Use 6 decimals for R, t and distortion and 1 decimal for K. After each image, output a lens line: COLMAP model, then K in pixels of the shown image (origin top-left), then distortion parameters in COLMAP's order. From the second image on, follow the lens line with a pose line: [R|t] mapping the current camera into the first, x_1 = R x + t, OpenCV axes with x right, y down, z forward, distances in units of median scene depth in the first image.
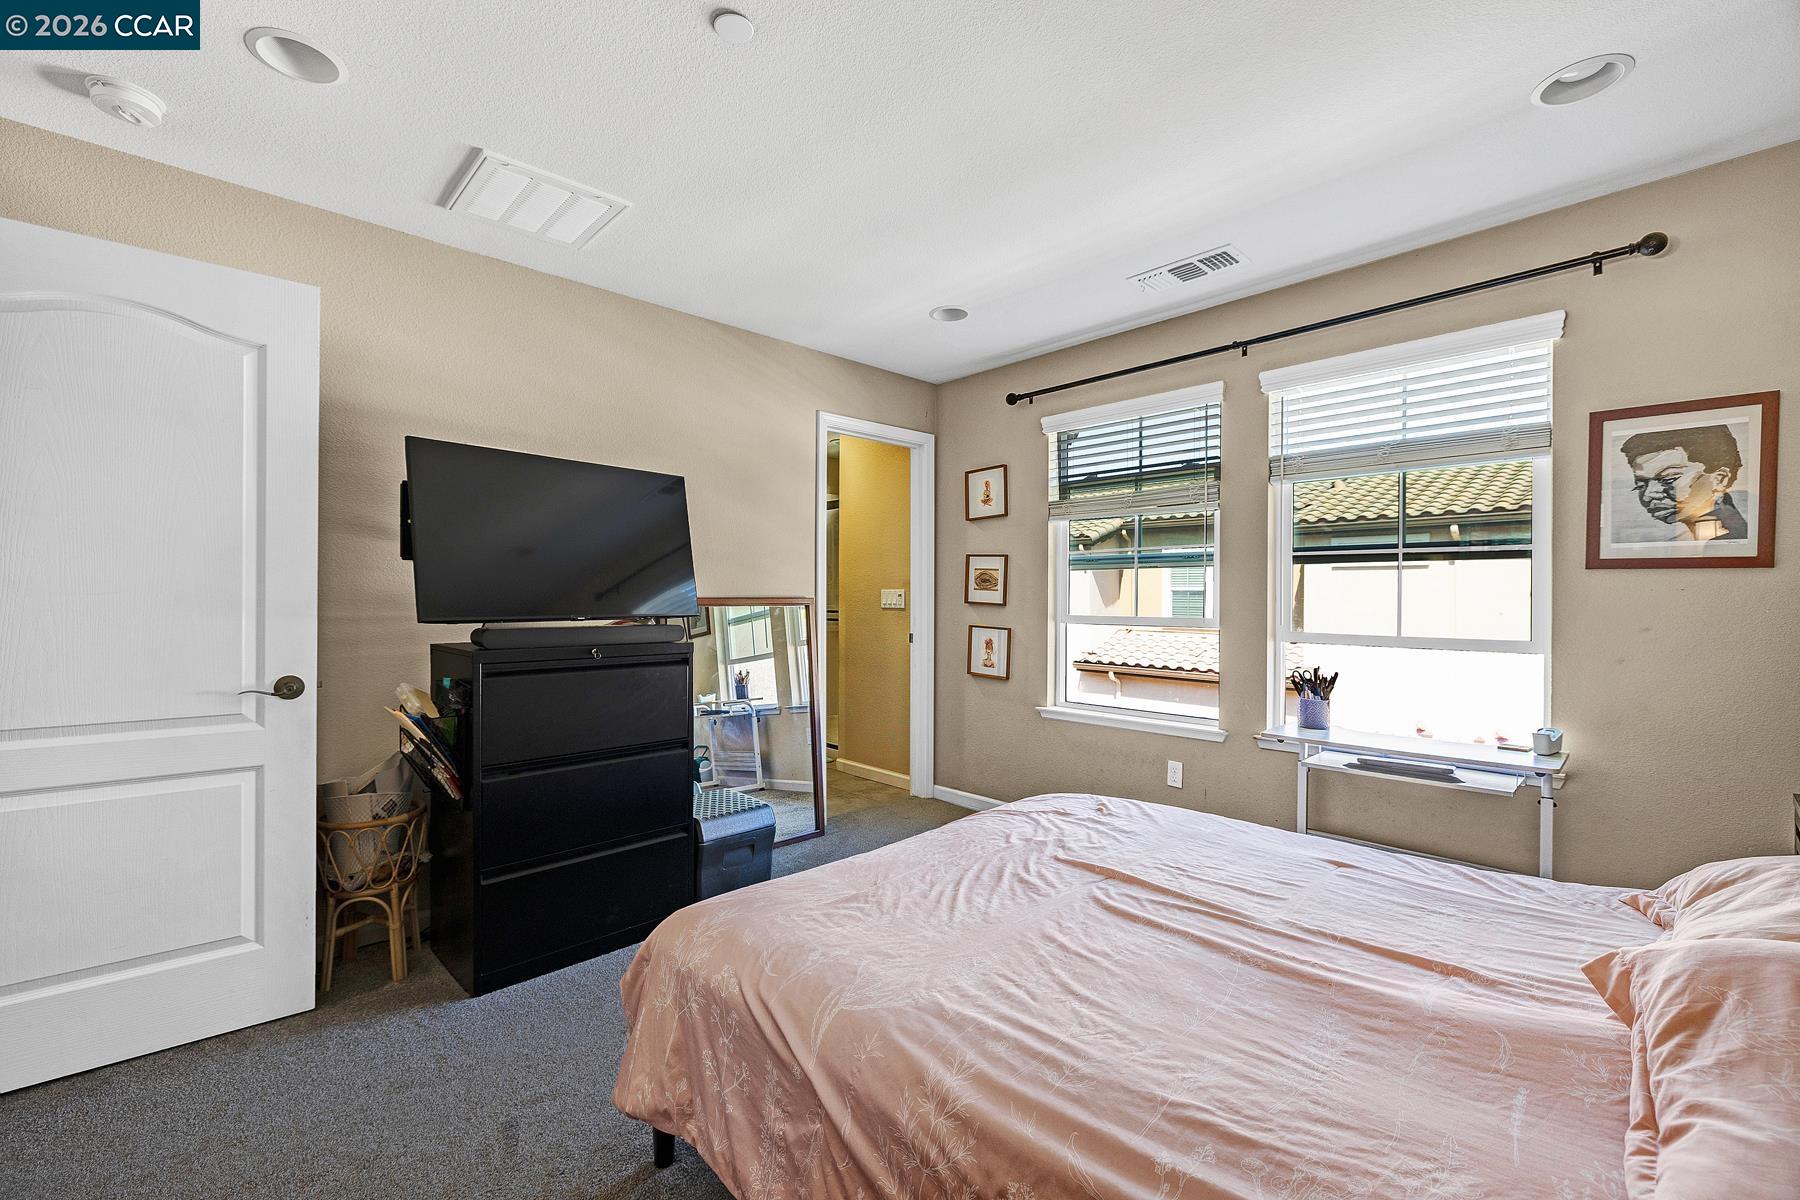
lens RADIAL K [[751.9, 0, 900.4], [0, 751.9, 604.7], [0, 0, 1]] dist [-0.002319, -0.000095]
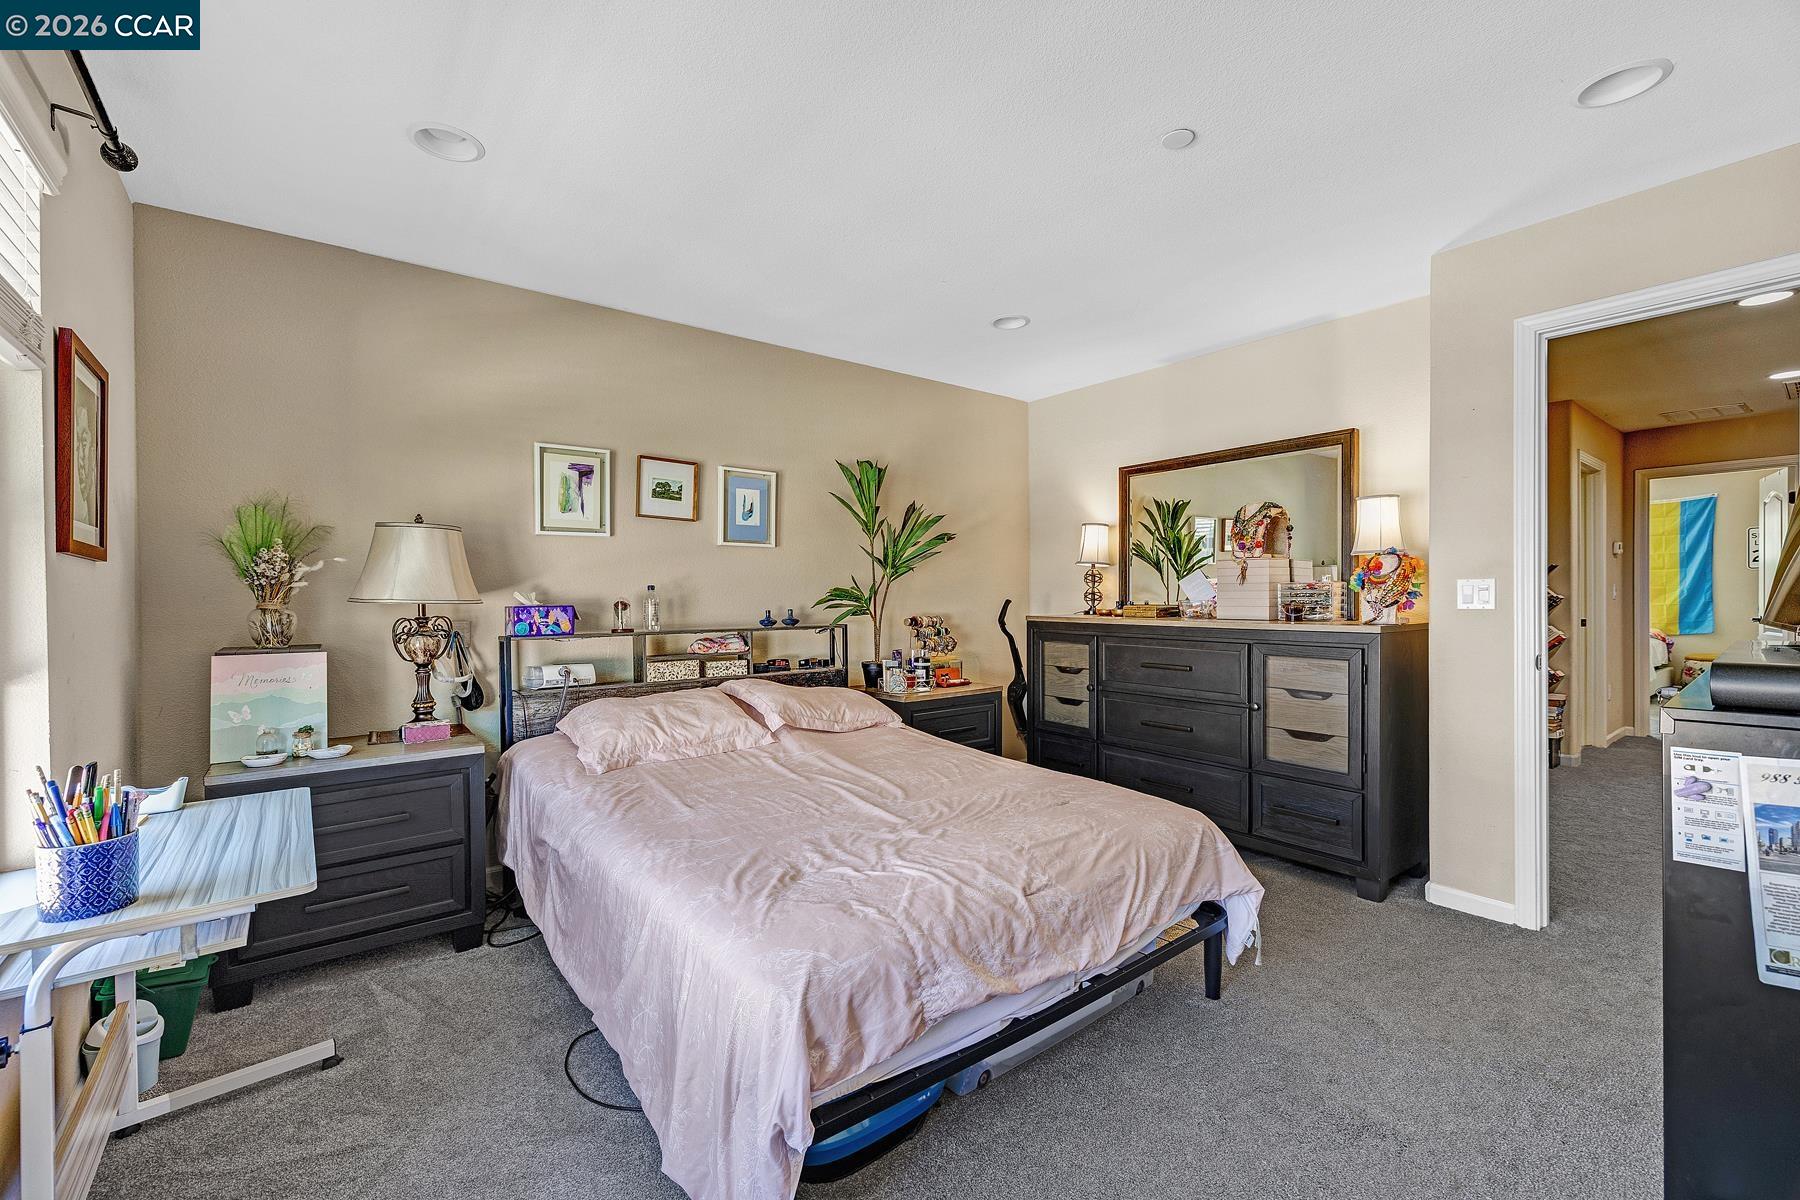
lens RADIAL K [[751.9, 0, 898.7], [0, 751.9, 594.0], [0, 0, 1]] dist [-0.002319, -0.000095]
pose [[-0.994298, 0.001227, 0.106633, 0.079692], [0.002591, 0.999917, 0.012647, -0.017731], [-0.106609, 0.012852, -0.994218, 1.689329]]
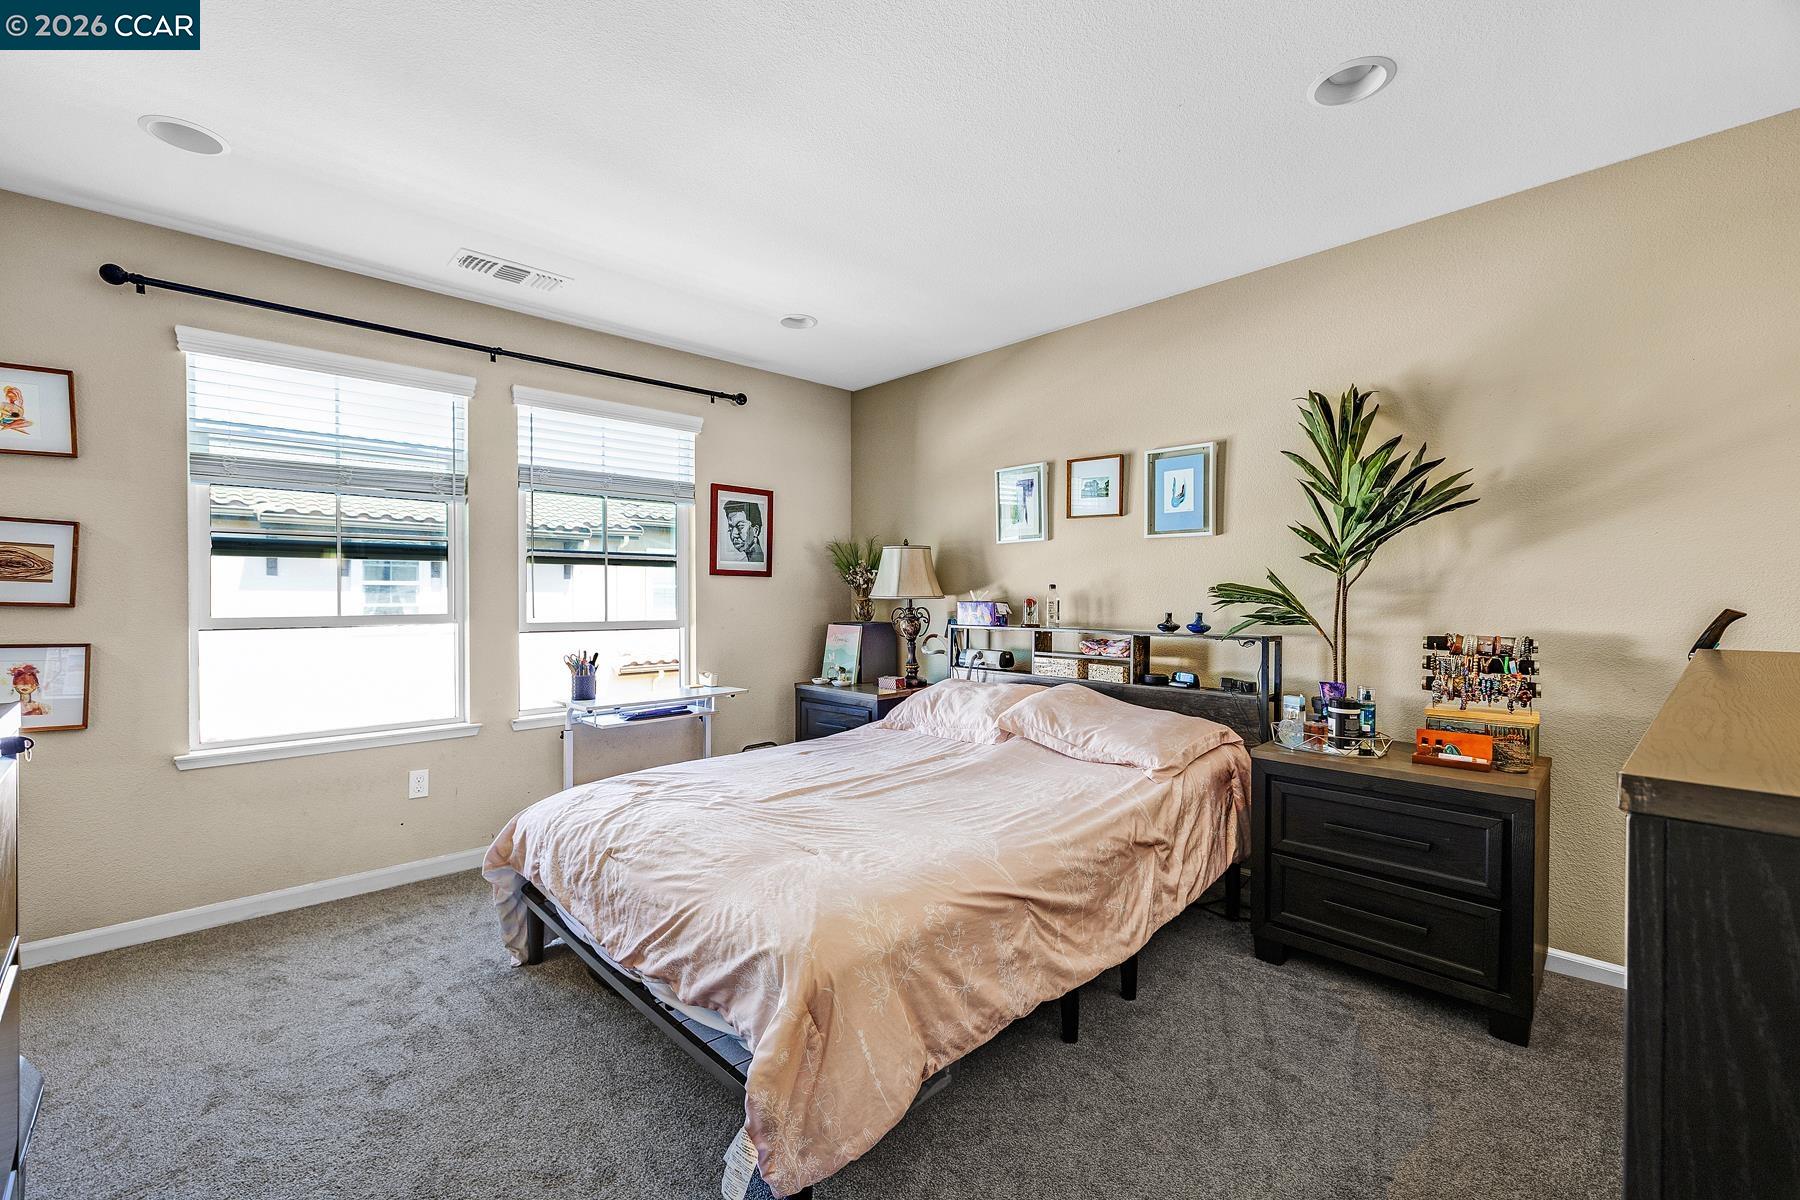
lens RADIAL K [[751.9, 0, 896.1], [0, 751.9, 594.5], [0, 0, 1]] dist [-0.002319, -0.000095]
pose [[-0.000211, -0.004921, 0.999988, -0.820413], [0.010641, 0.999931, 0.004923, -0.007646], [-0.999943, 0.010642, -0.000158, 0.609494]]
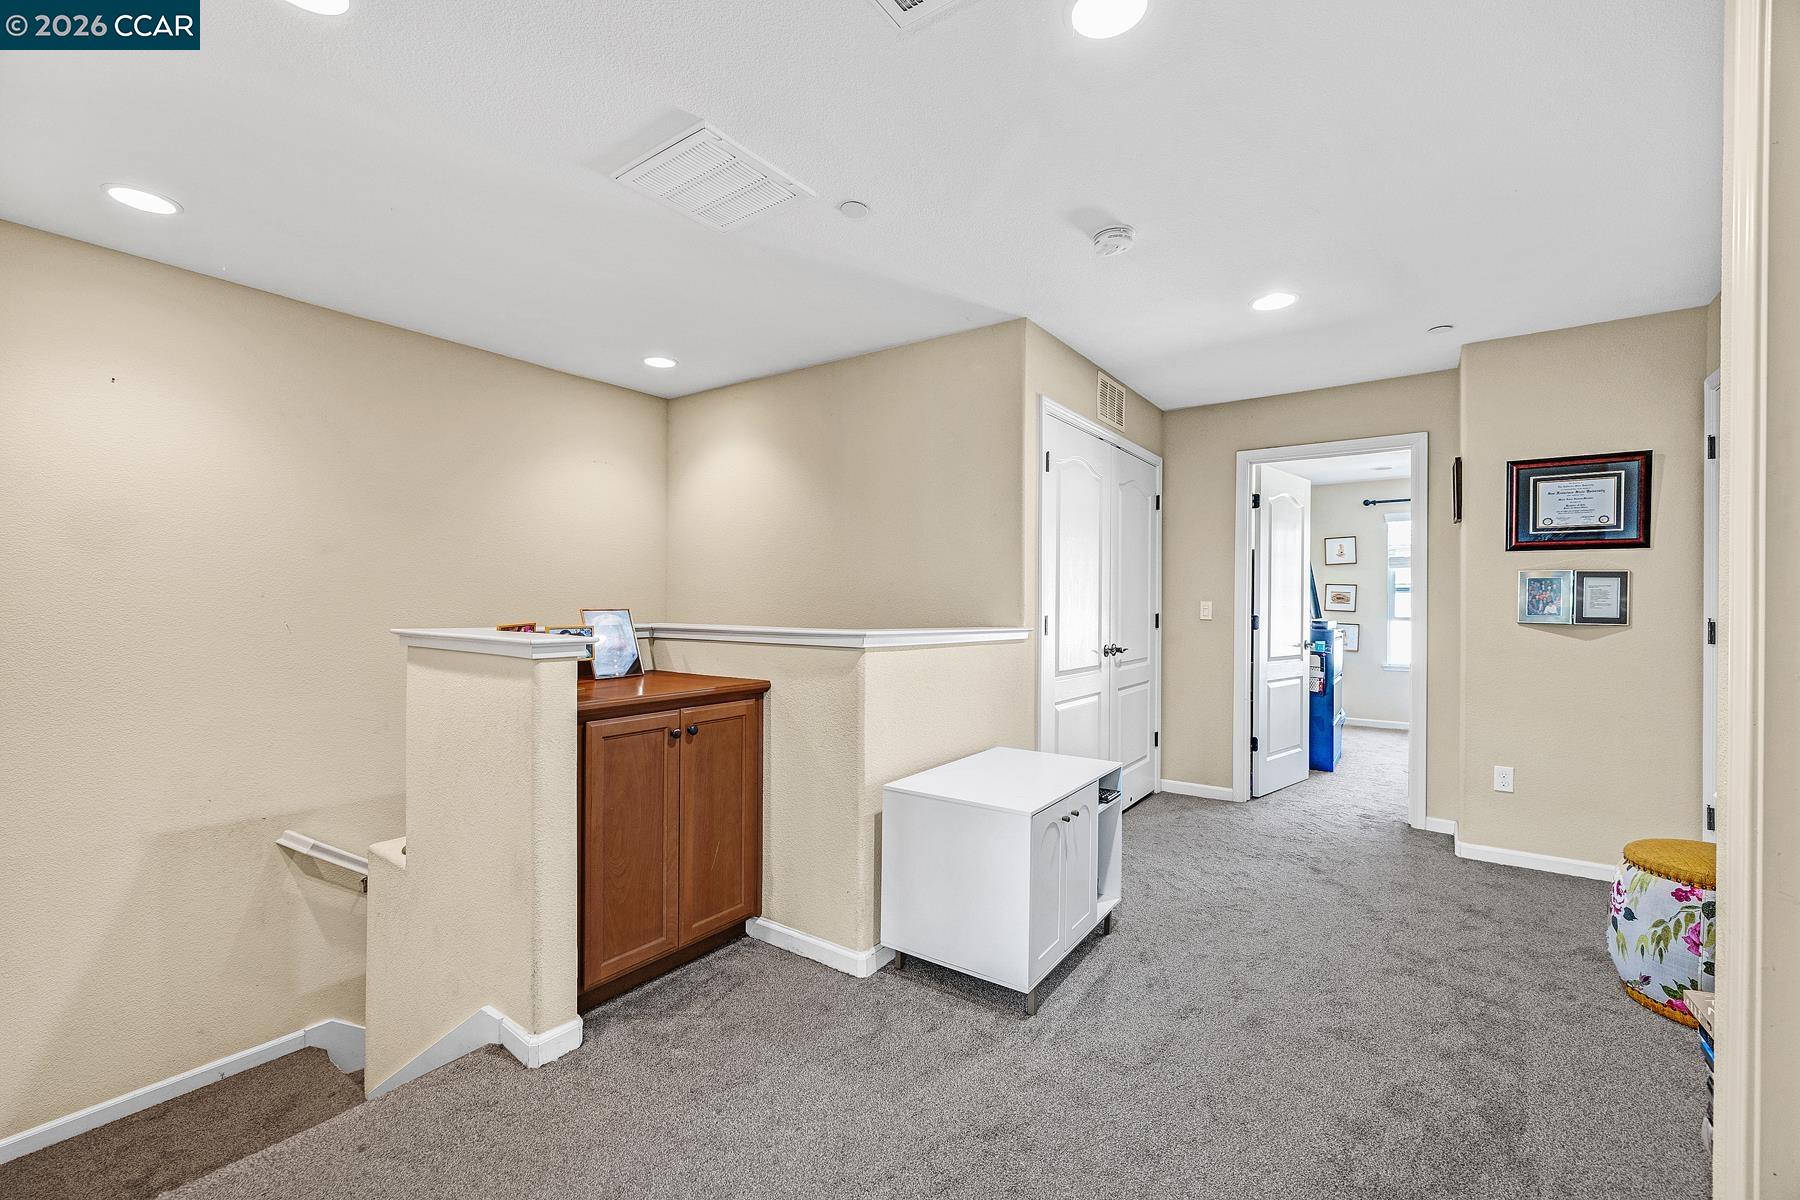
lens RADIAL K [[751.9, 0, 897.5], [0, 751.9, 604.0], [0, 0, 1]] dist [-0.002319, -0.000095]
pose [[0.985944, 0.004938, 0.167005, -2.309018], [-0.003502, 0.999954, -0.008894, 0.004508], [-0.167042, 0.008184, 0.985916, -1.161162]]
